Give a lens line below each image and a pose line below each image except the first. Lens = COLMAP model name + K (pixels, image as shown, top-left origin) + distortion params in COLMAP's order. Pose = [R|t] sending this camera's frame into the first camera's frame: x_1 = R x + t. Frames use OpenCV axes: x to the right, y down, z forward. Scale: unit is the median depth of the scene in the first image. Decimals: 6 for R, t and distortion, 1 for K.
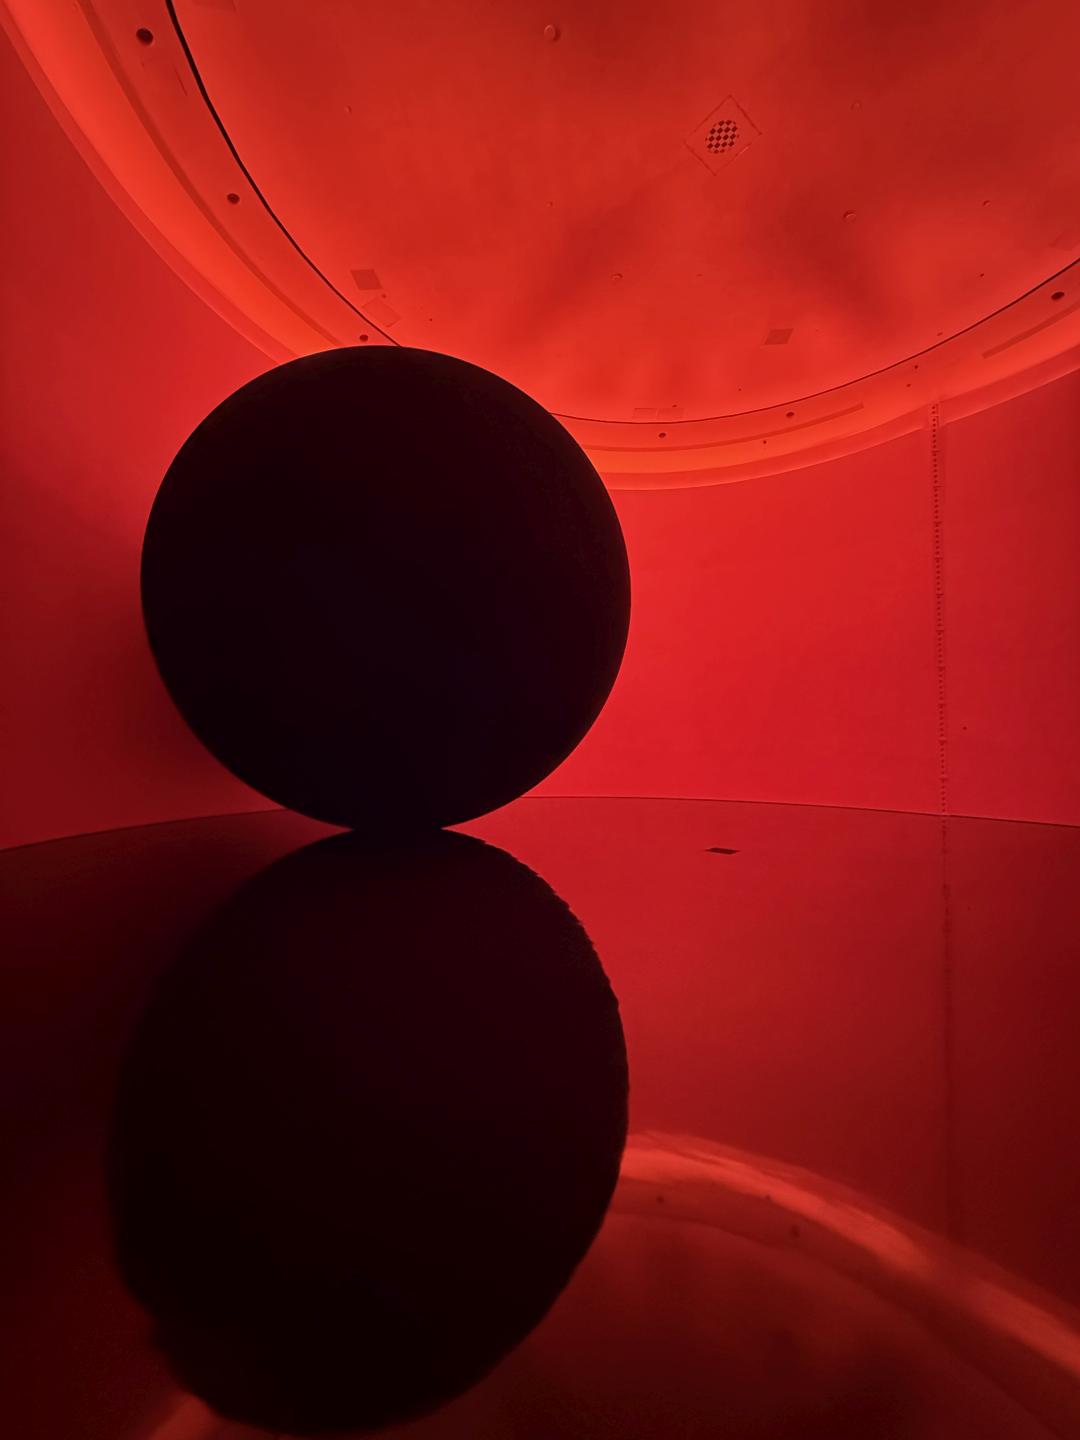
lens RADIAL K [[581.5, 0, 543.6], [0, 581.5, 714.4], [0, 0, 1]] dist [0.001633, -0.000258]
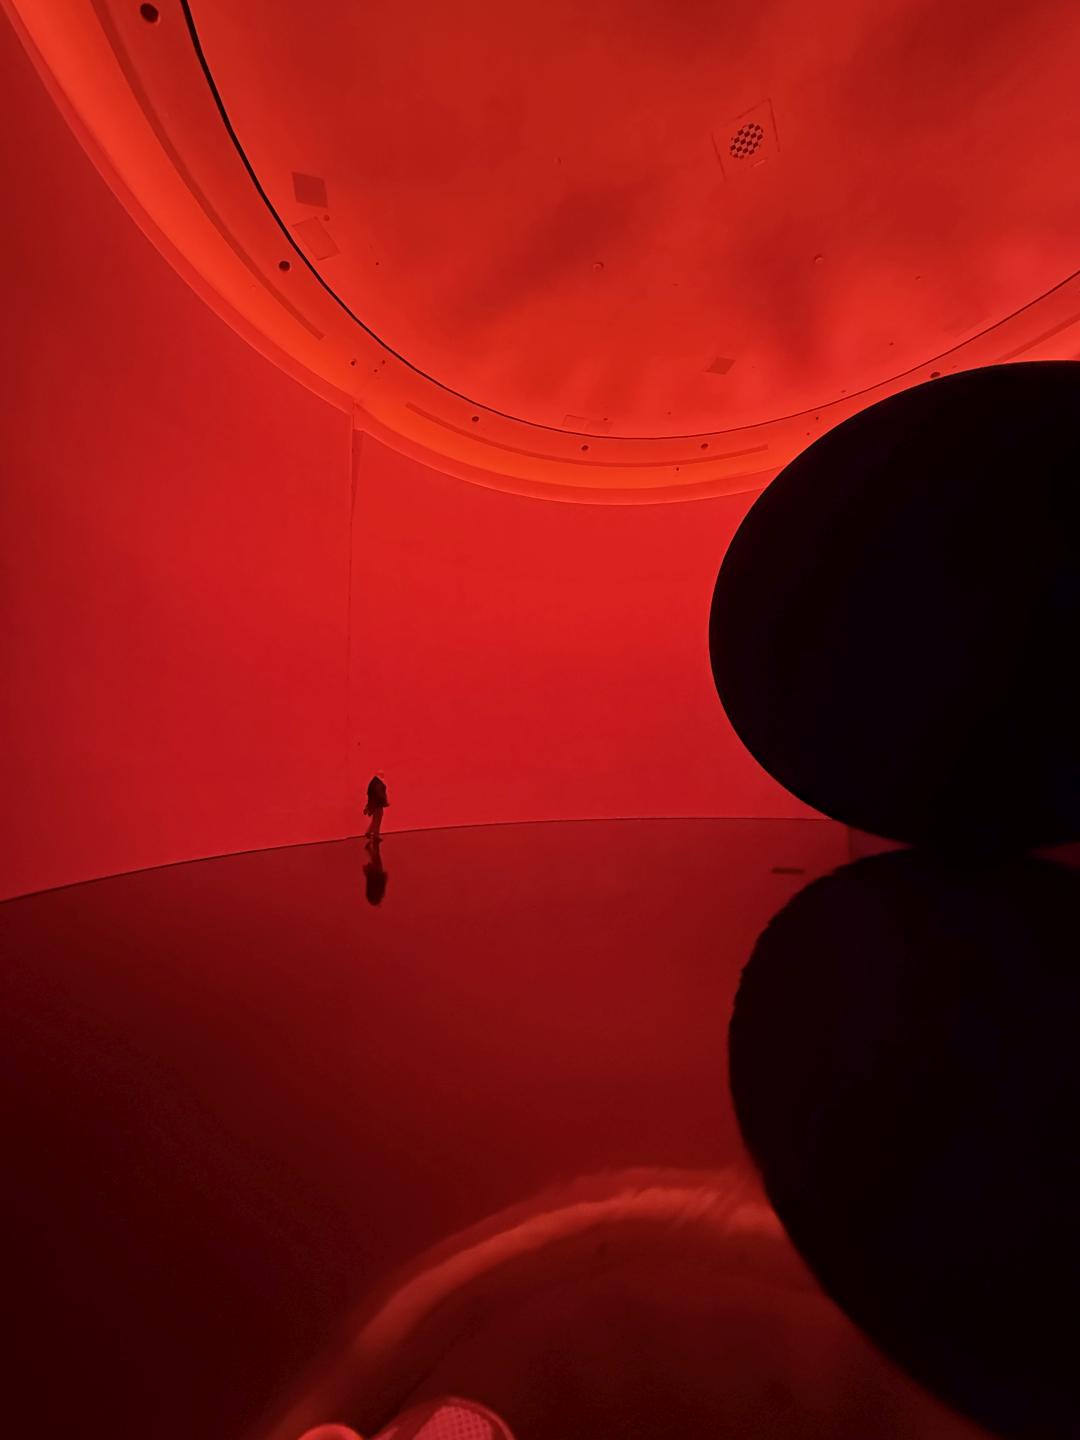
lens RADIAL K [[581.5, 0, 547.6], [0, 581.5, 725.9], [0, 0, 1]] dist [0.001633, -0.000258]
pose [[0.945256, -0.006764, 0.326259, -0.252783], [0.013857, 0.999715, -0.019421, 0.008462], [-0.326035, 0.022878, 0.945081, 0.149267]]
